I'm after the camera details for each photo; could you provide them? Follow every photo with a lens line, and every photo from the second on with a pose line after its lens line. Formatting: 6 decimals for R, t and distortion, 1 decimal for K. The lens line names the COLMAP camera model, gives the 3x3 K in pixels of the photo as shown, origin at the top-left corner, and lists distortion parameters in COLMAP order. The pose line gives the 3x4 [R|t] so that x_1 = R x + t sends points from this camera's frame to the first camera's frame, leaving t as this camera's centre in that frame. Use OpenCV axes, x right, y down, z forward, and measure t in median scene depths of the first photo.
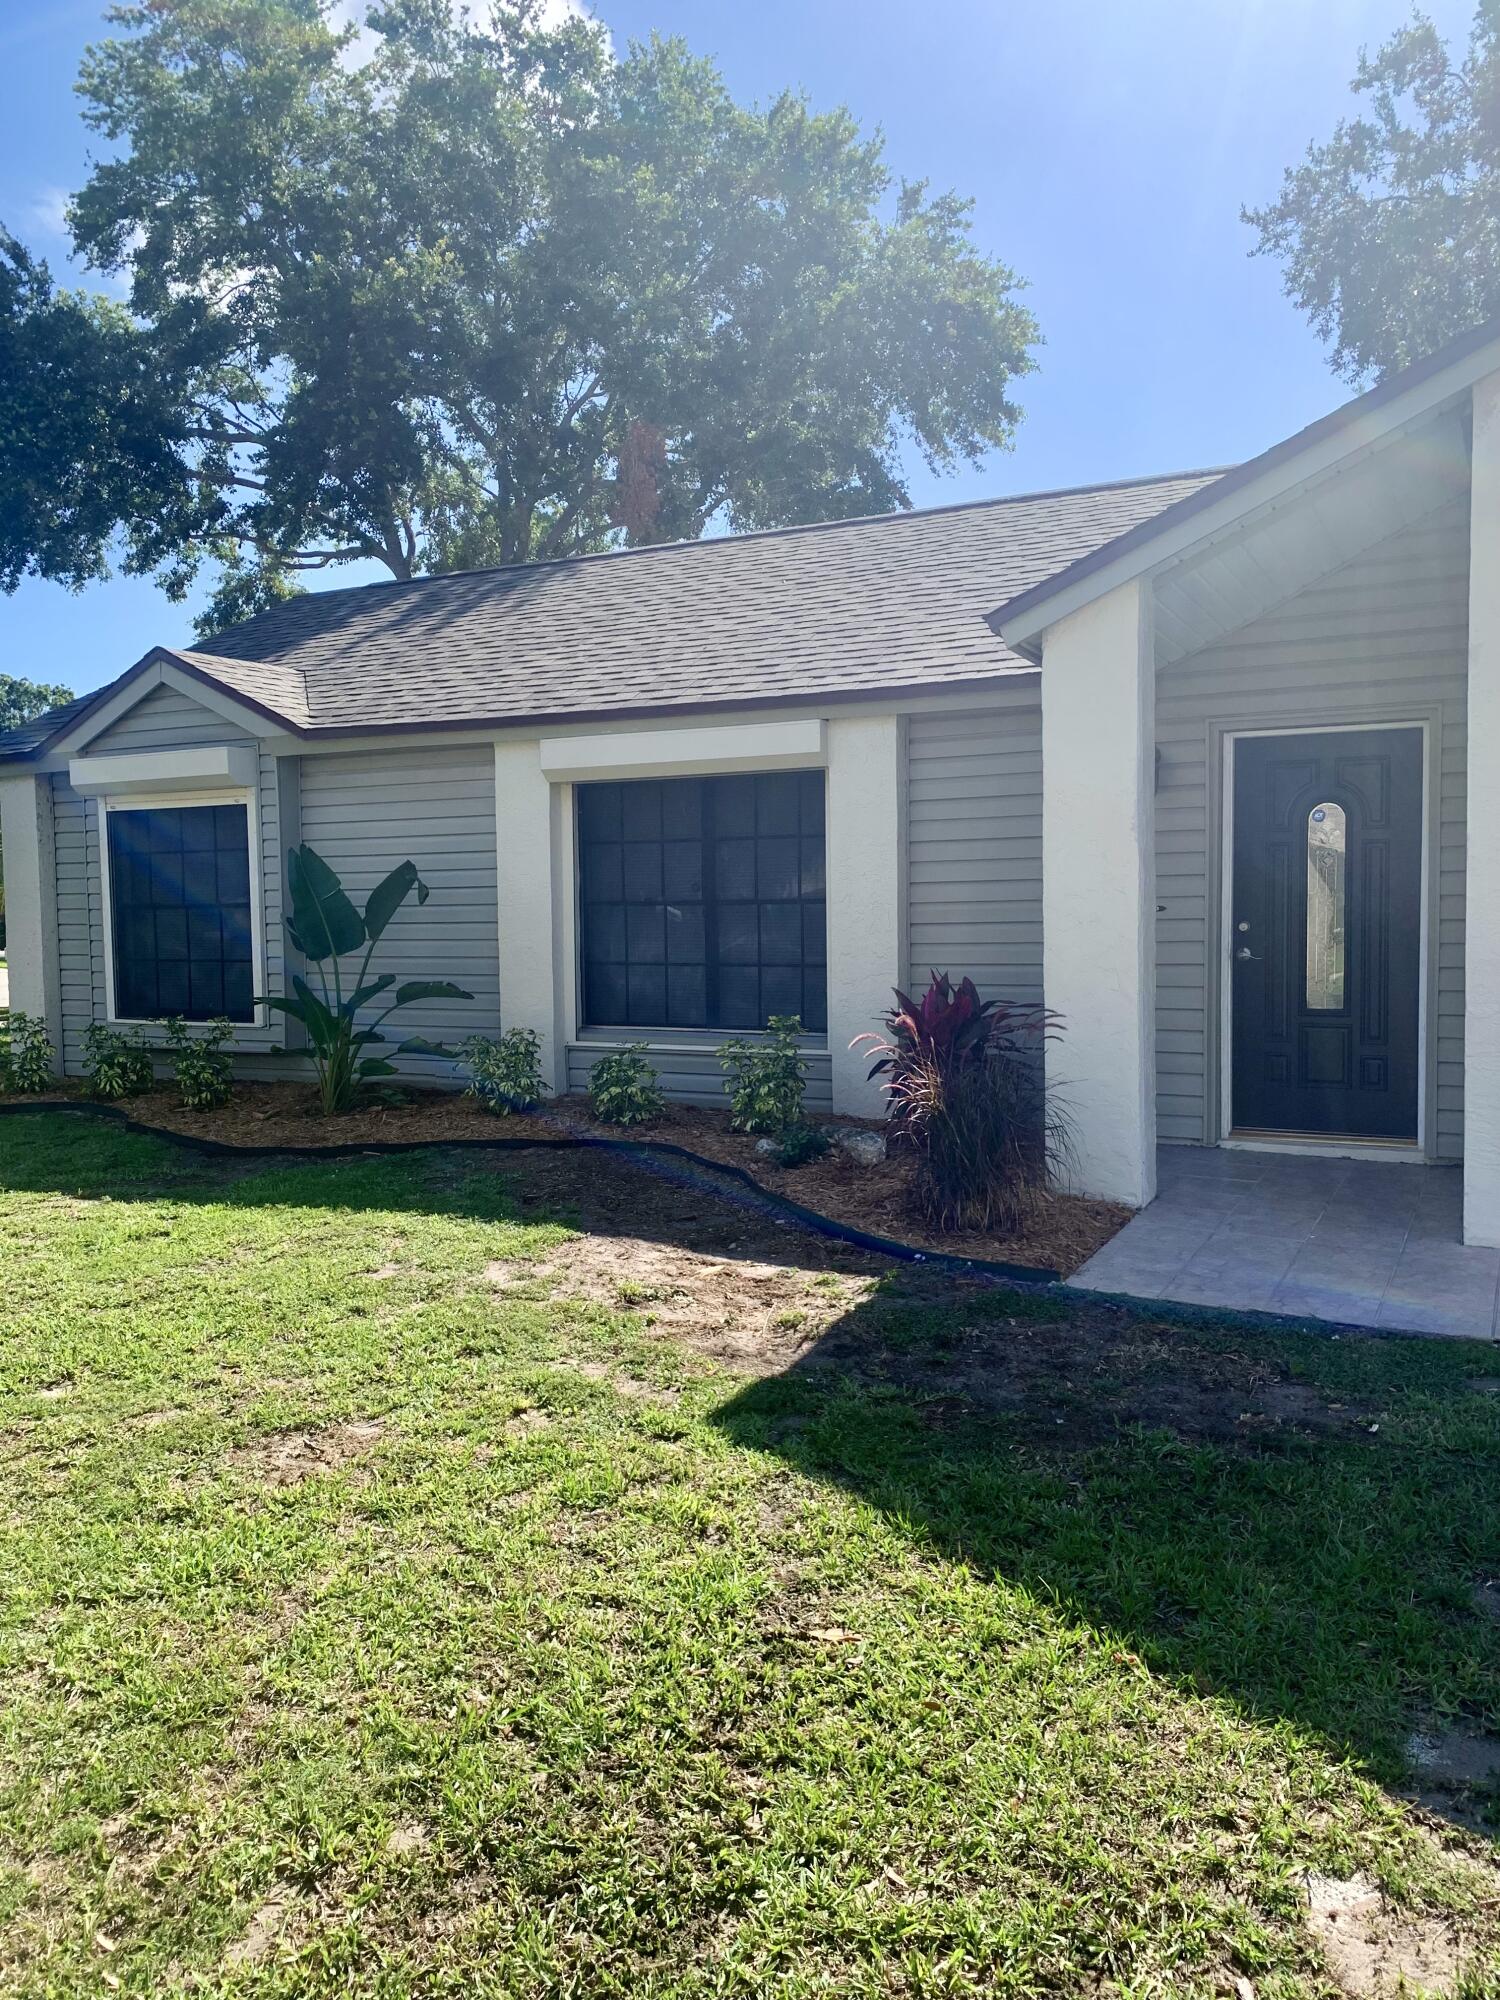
lens RADIAL K [[1520.6, 0, 747.2], [0, 1520.6, 972.6], [0, 0, 1]] dist [0.095728, -0.169657]
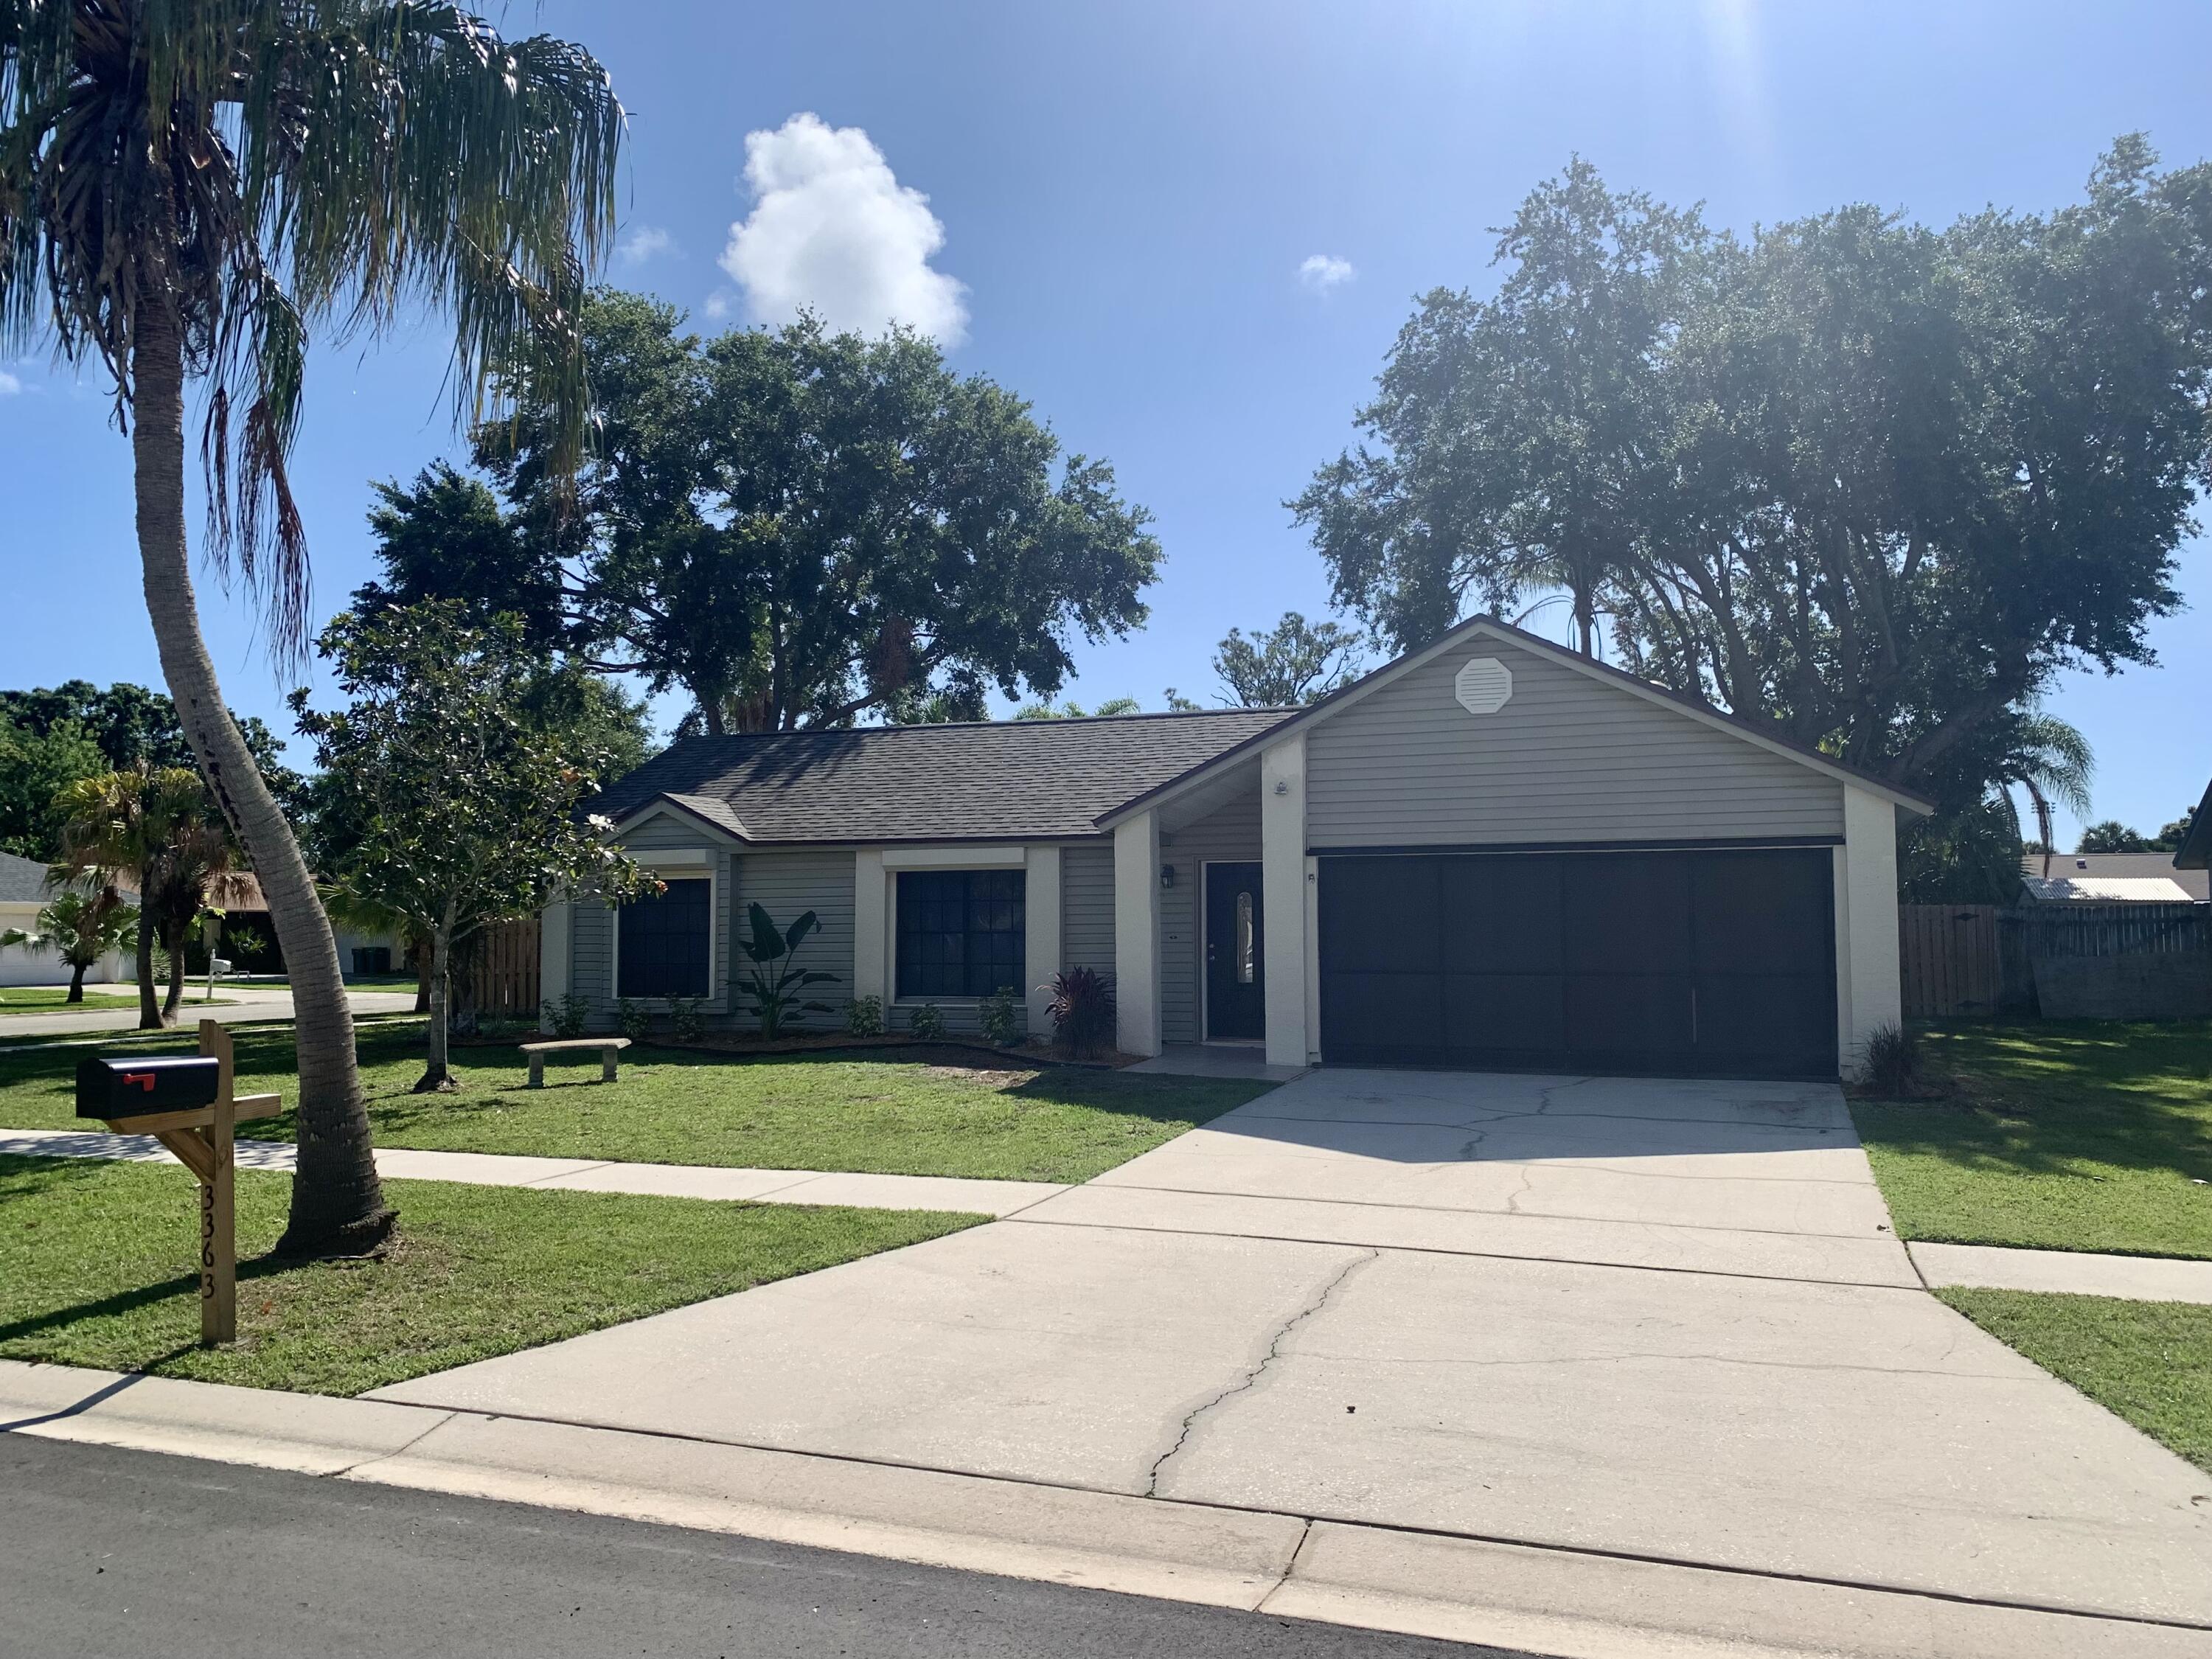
lens RADIAL K [[1678.8, 0, 1121.6], [0, 1678.8, 833.8], [0, 0, 1]] dist [0.132866, -0.271908]
pose [[0.992398, 0.014441, 0.122219, -0.091738], [-0.001427, 0.994375, -0.105909, 0.056829], [-0.123061, 0.104930, 0.986836, -1.185585]]
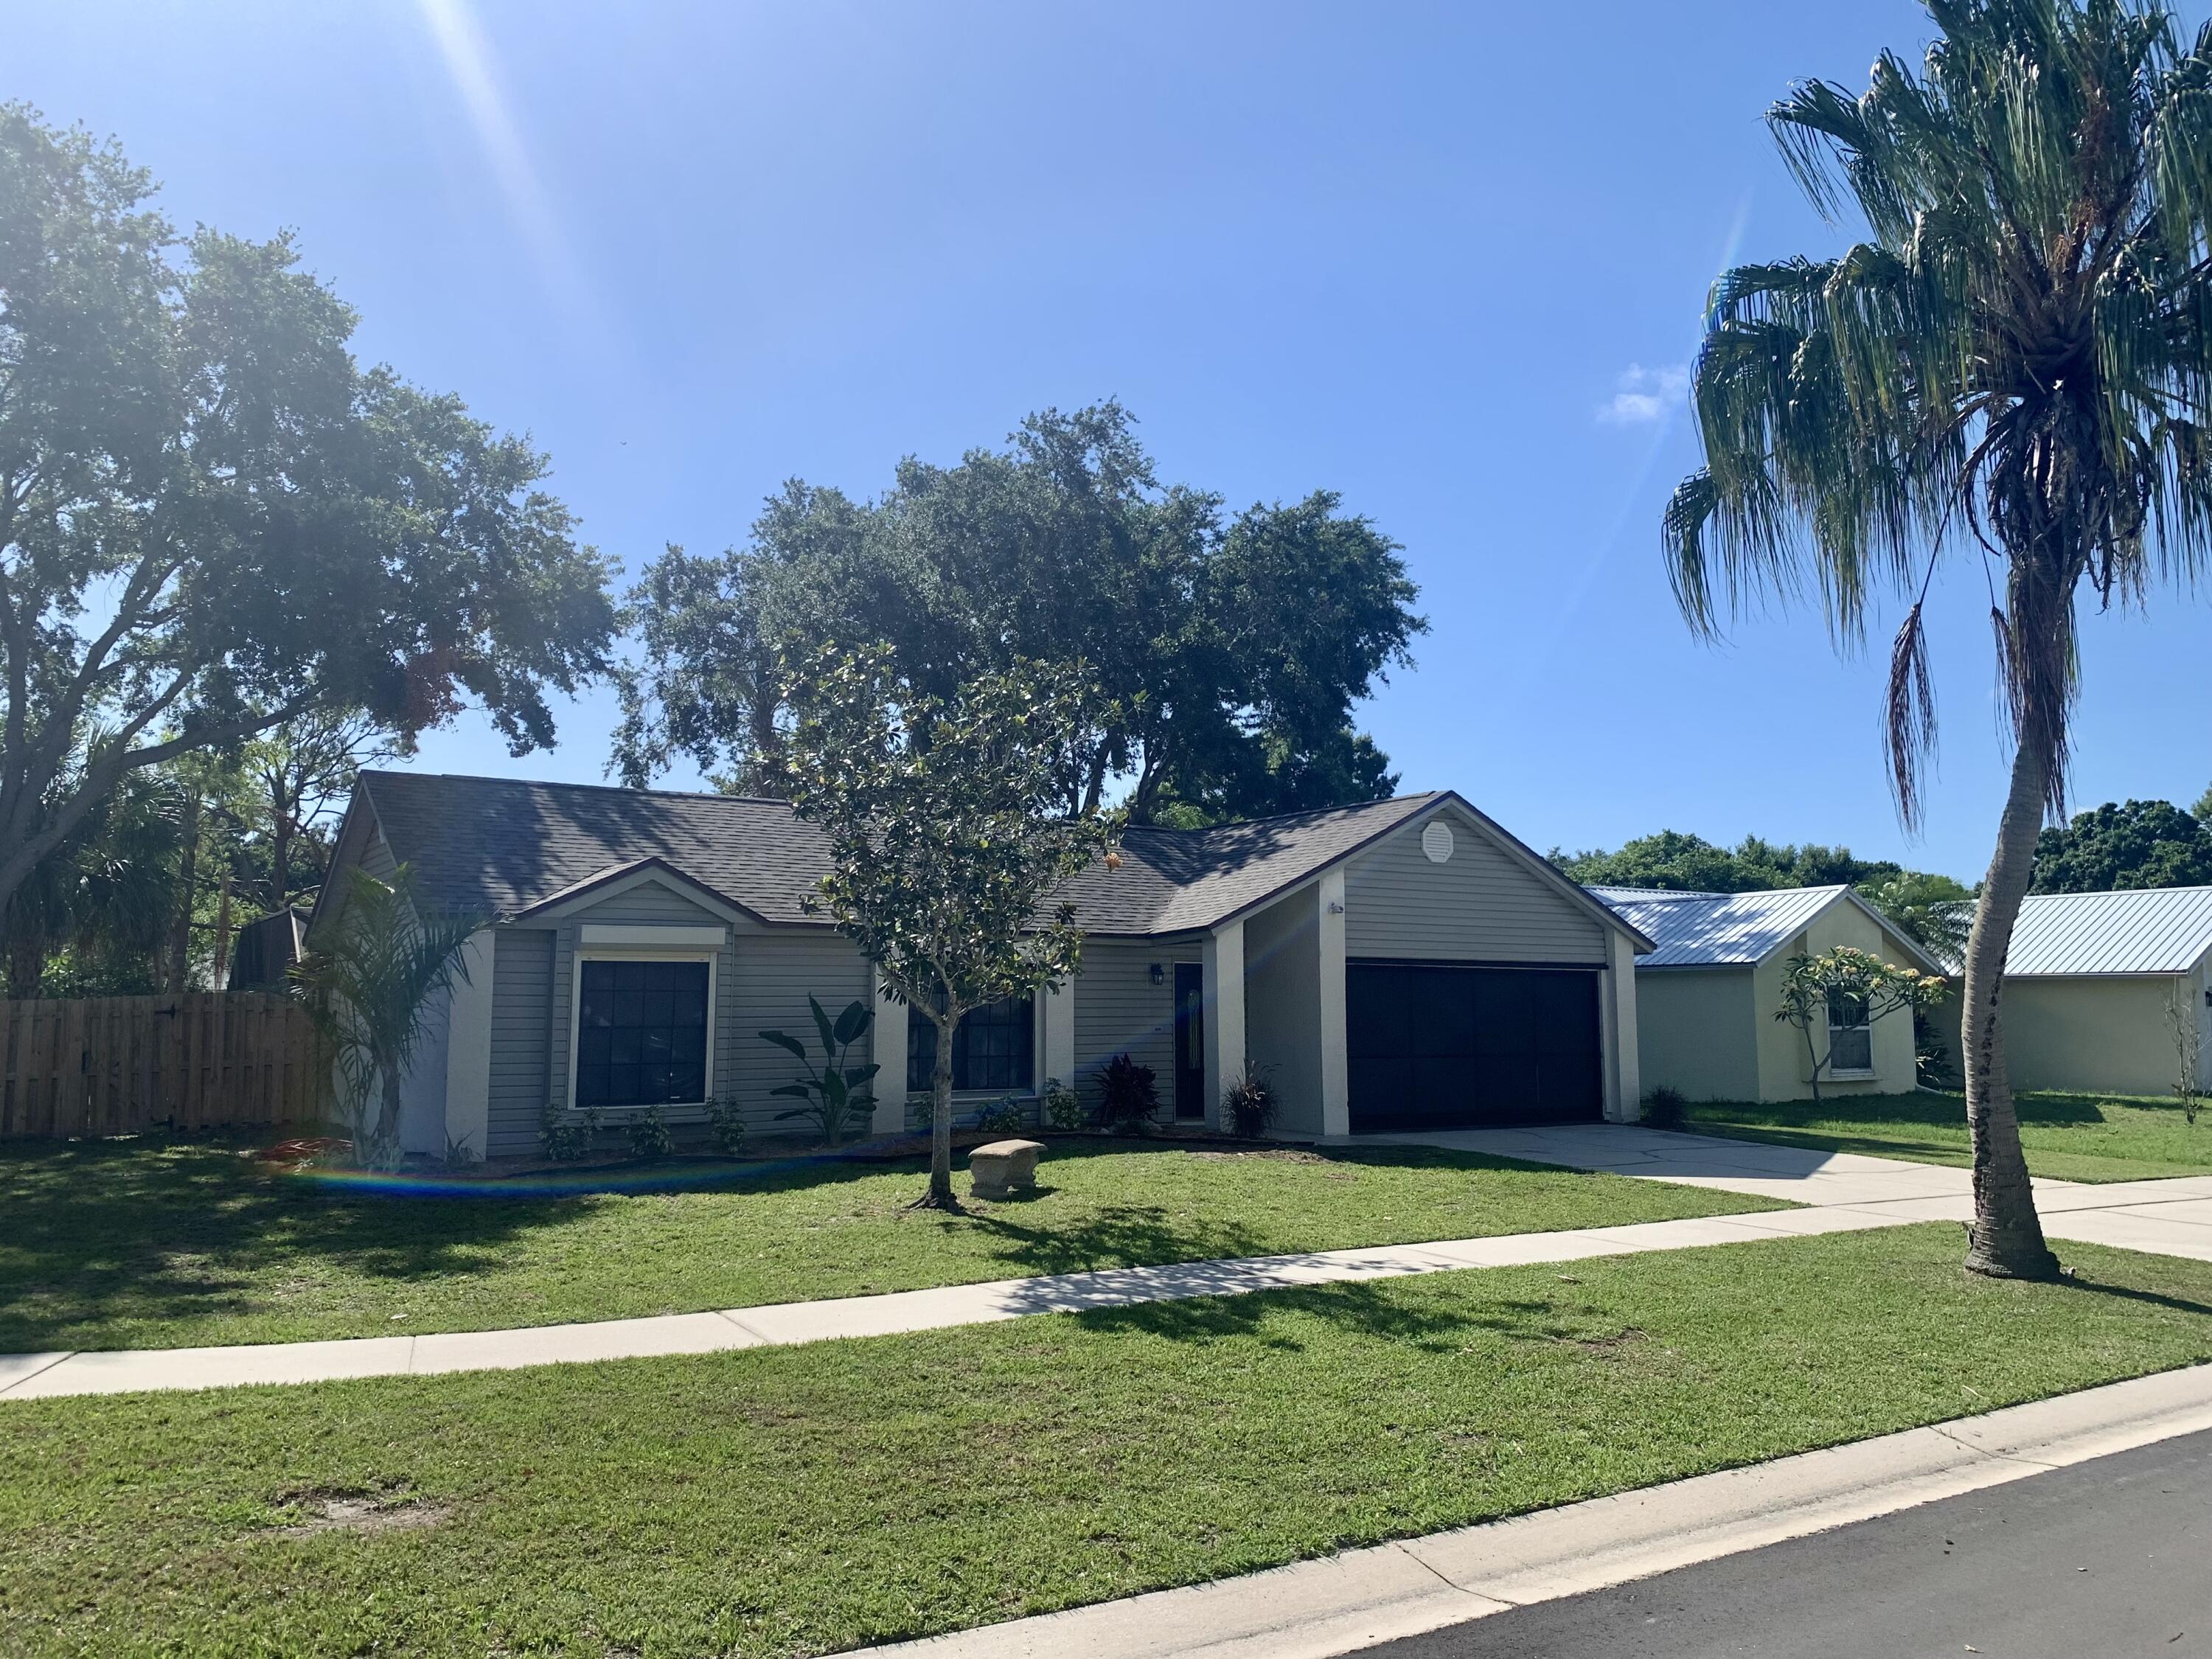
lens RADIAL K [[1683.5, 0, 1106.4], [0, 1683.5, 808.0], [0, 0, 1]] dist [0.117196, -0.215888]
pose [[0.489788, 0.118437, 0.863760, -1.822928], [0.036809, 0.987037, -0.156213, 0.024303], [-0.871064, 0.108305, 0.479079, -0.241202]]
